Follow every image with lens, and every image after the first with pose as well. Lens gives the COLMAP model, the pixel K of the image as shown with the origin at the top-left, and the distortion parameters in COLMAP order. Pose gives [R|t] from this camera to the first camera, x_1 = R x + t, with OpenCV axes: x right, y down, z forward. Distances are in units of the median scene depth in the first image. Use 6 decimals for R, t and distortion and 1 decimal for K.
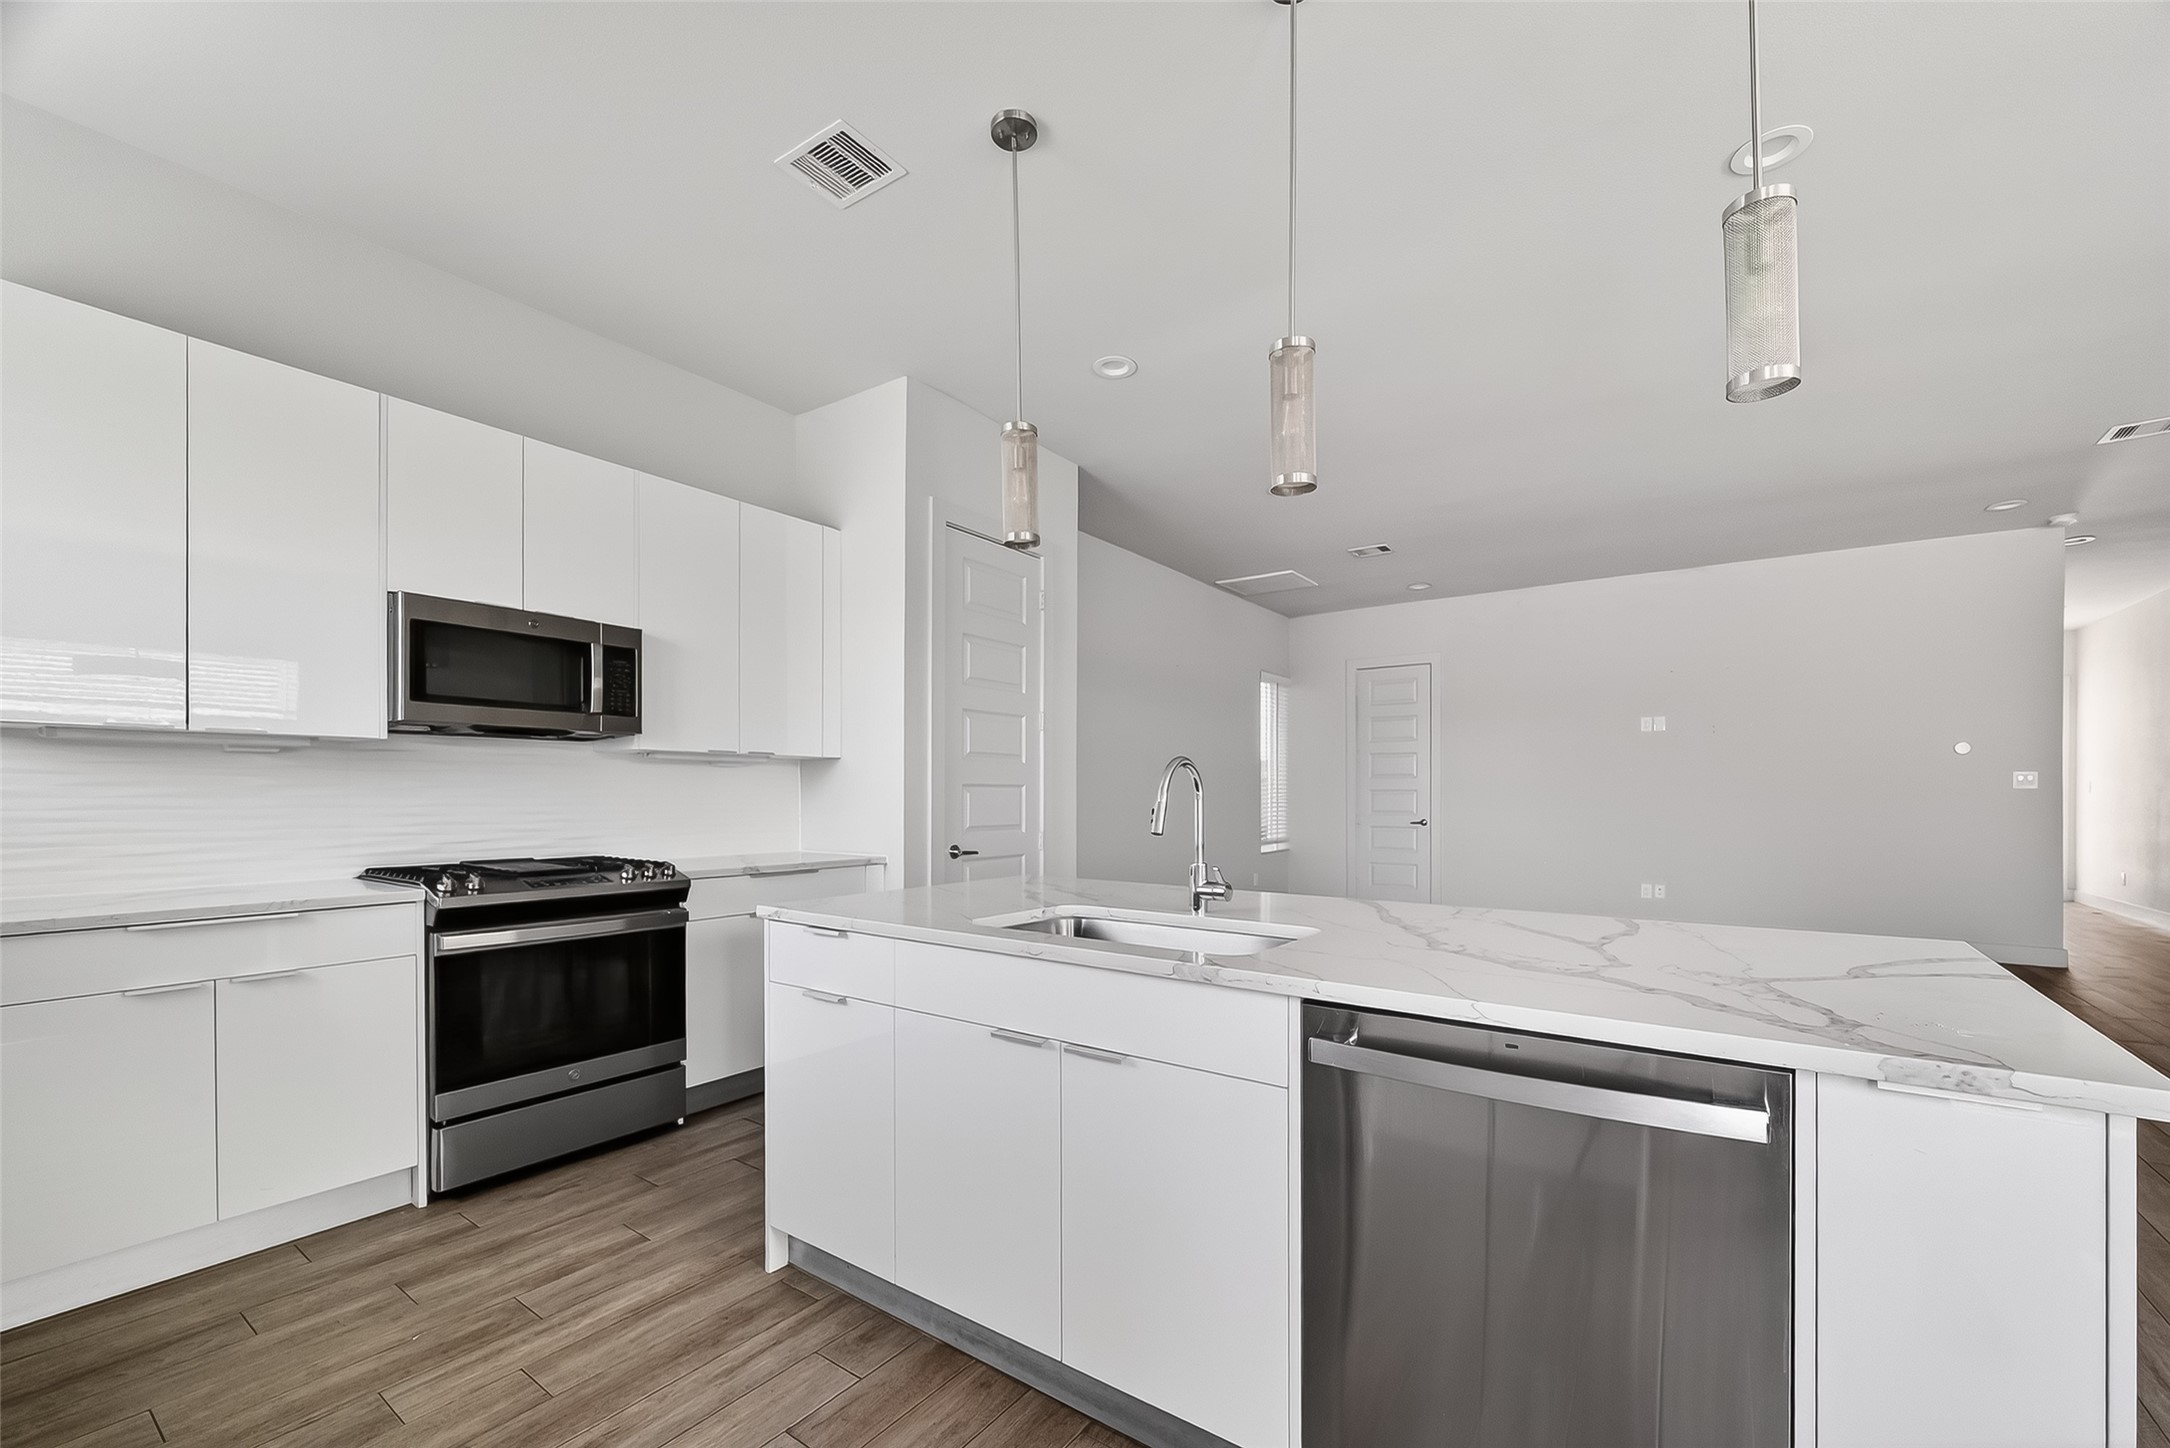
lens RADIAL K [[879.8, 0, 1099.9], [0, 879.8, 797.2], [0, 0, 1]] dist [-0.000210, -0.000136]
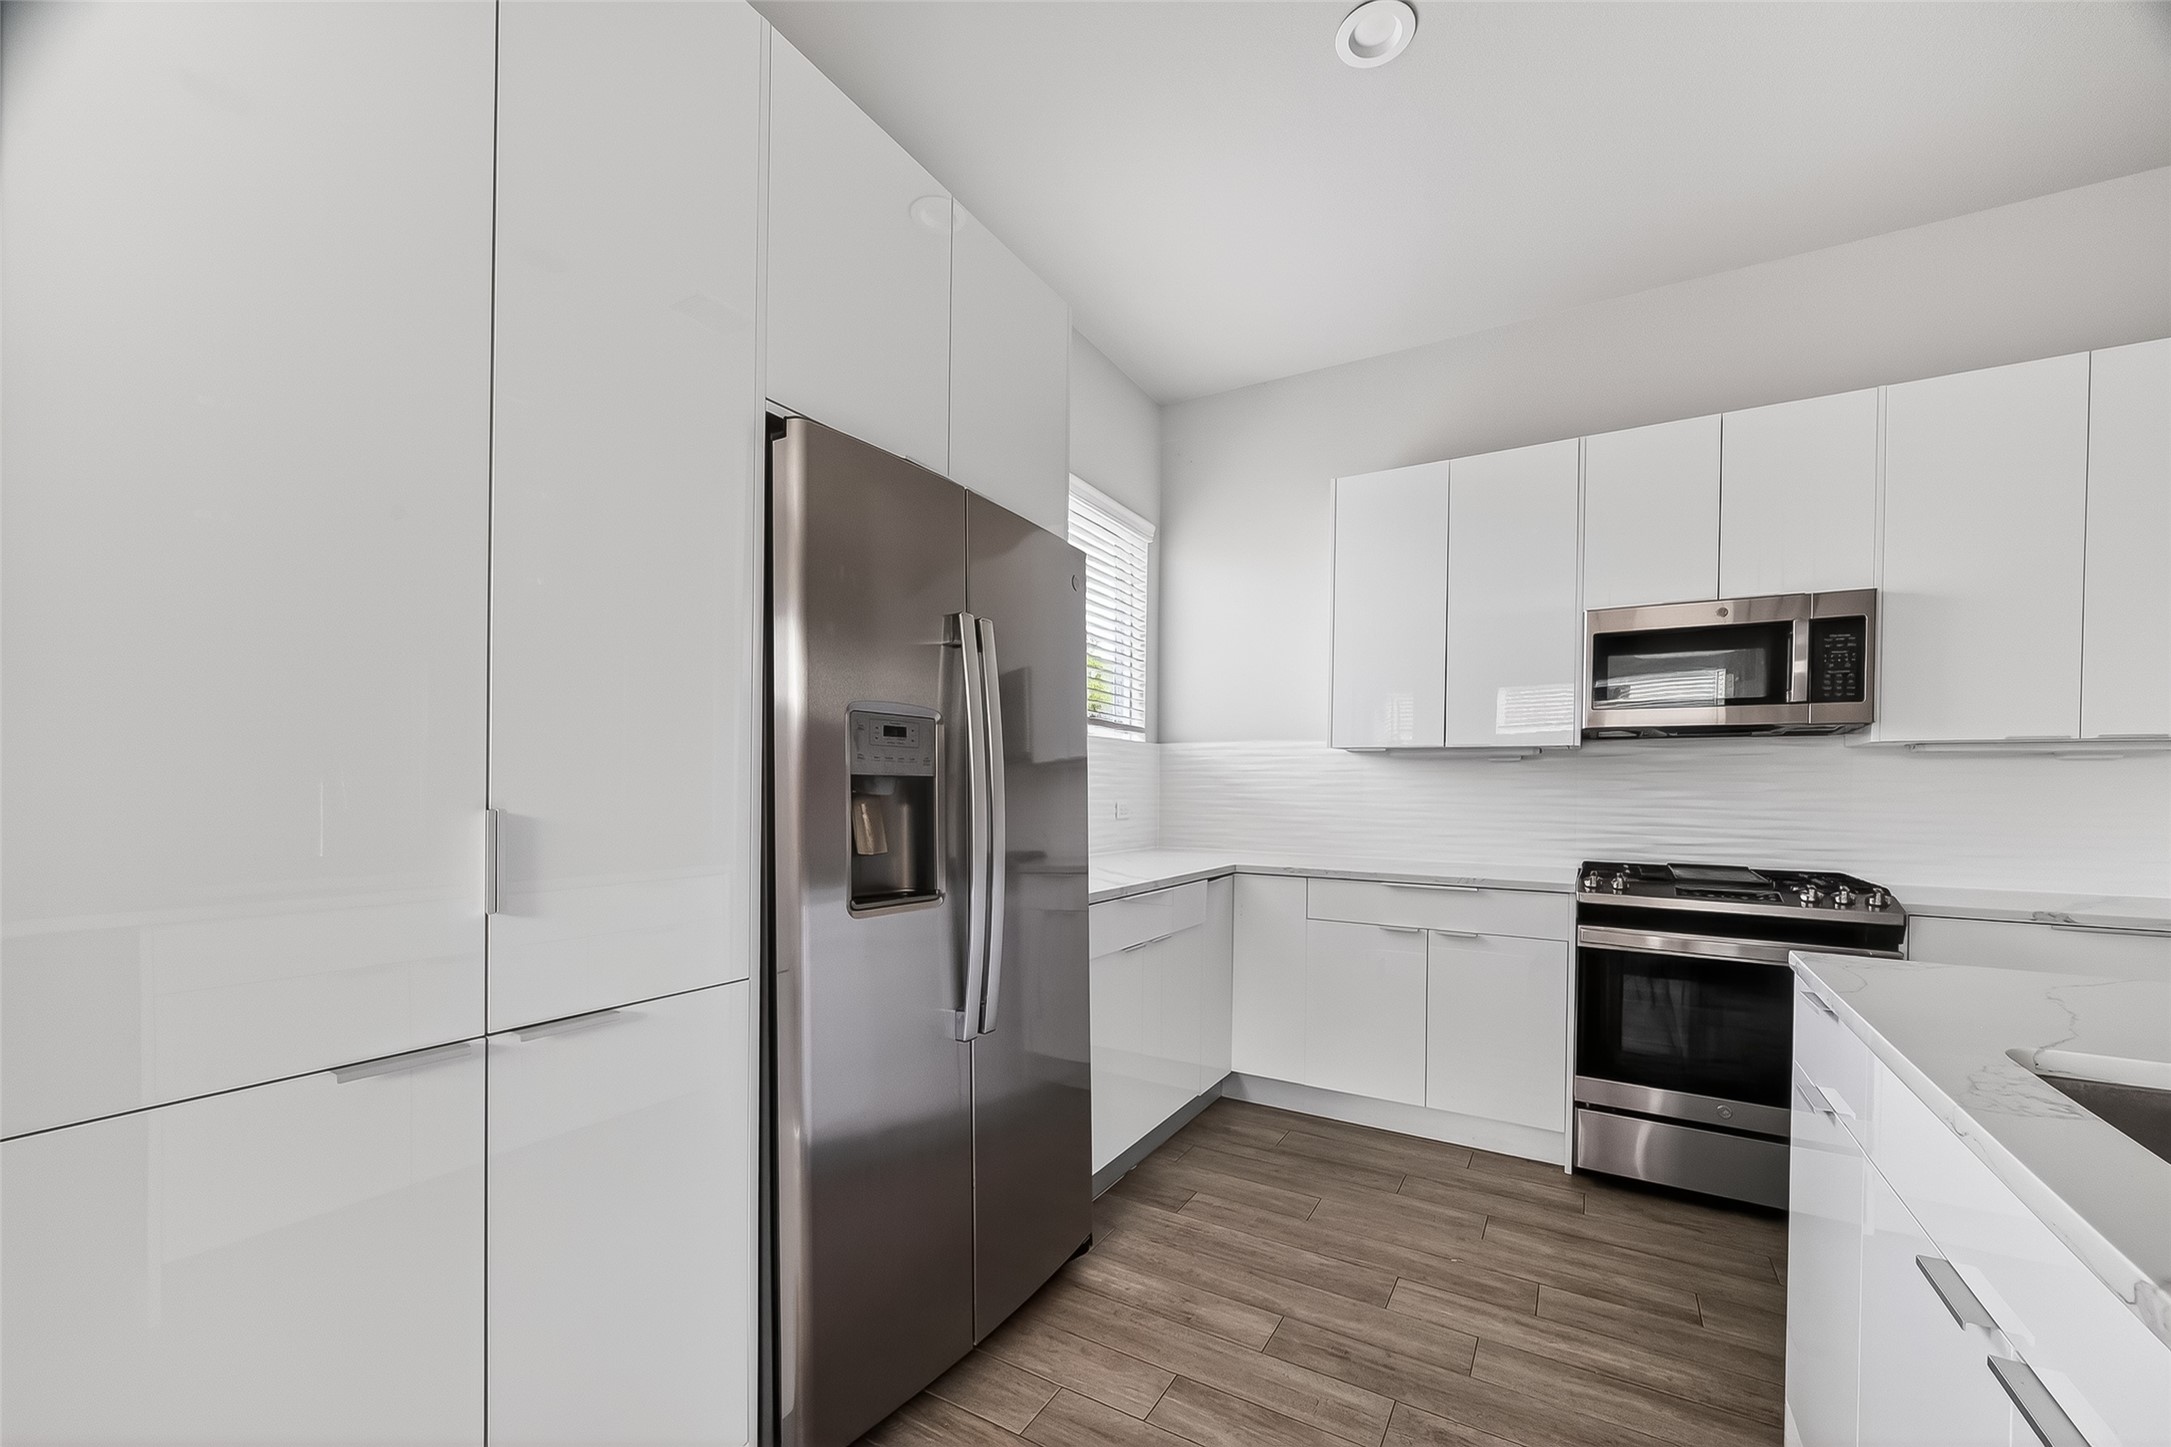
lens RADIAL K [[855.2, 0, 1095.9], [0, 855.2, 796.8], [0, 0, 1]] dist [-0.002462, -0.000299]
pose [[0.087009, 0.010888, -0.996148, 0.220913], [-0.016503, 0.999819, 0.009486, -0.001741], [0.996071, 0.015614, 0.087173, 0.306786]]
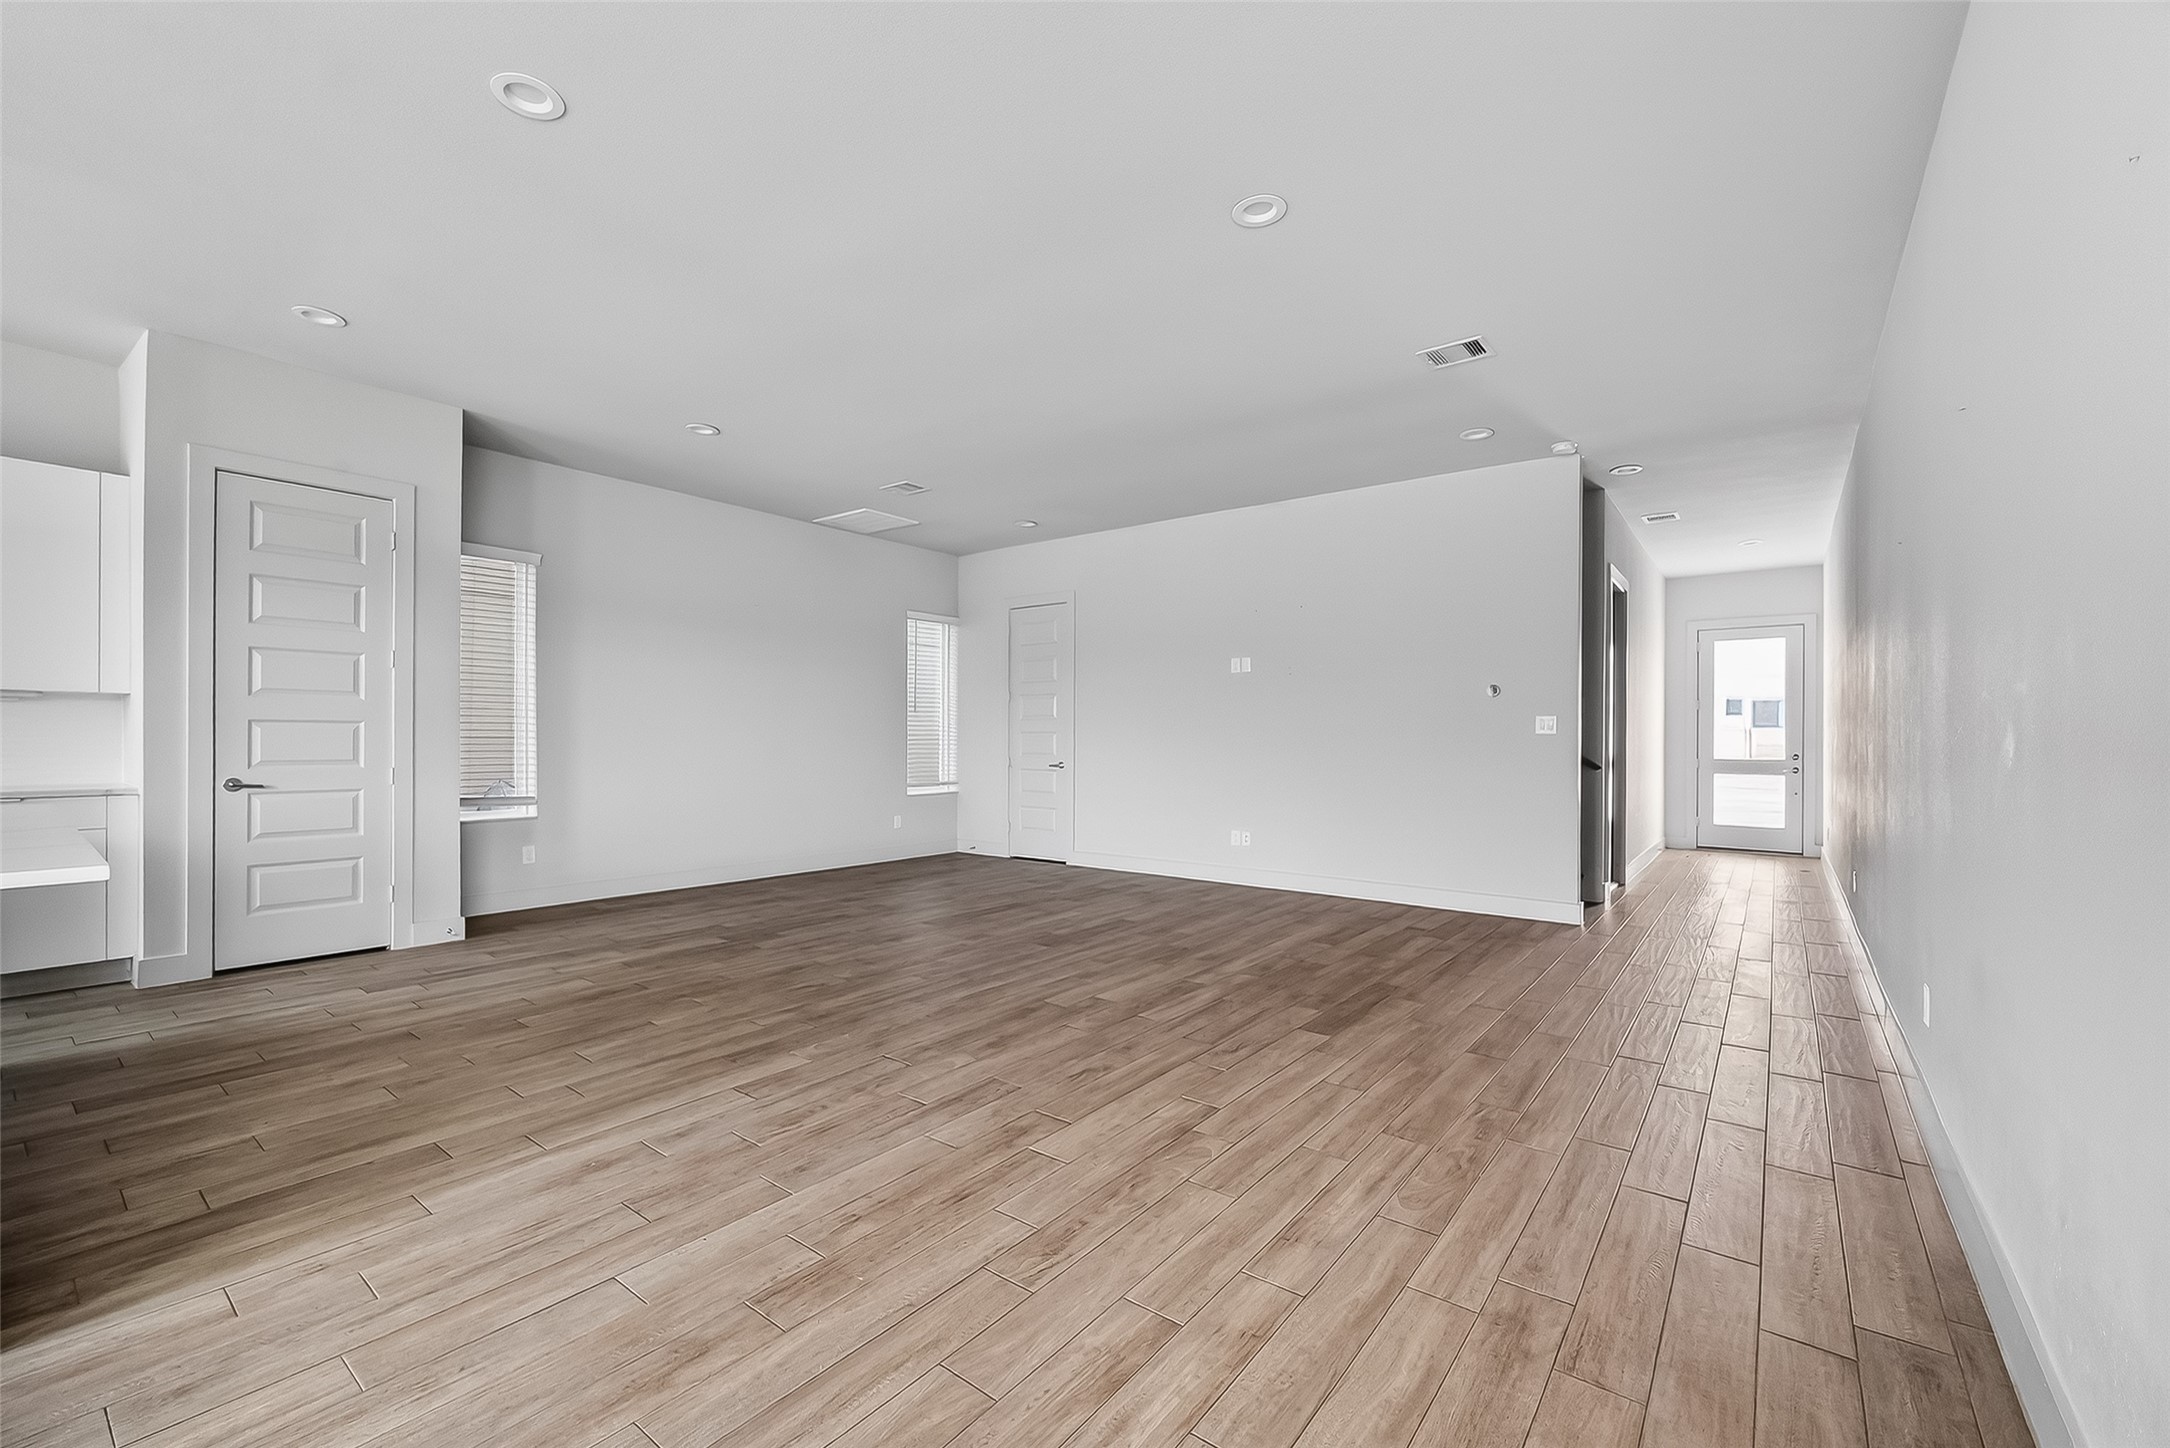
lens RADIAL K [[905.8, 0, 1067.6], [0, 905.8, 735.0], [0, 0, 1]] dist [0.001332, -0.000103]
pose [[0.998236, 0.006956, -0.058957, 1.384633], [-0.007332, 0.999954, -0.006161, 0.003658], [0.058912, 0.006583, 0.998242, -0.016709]]
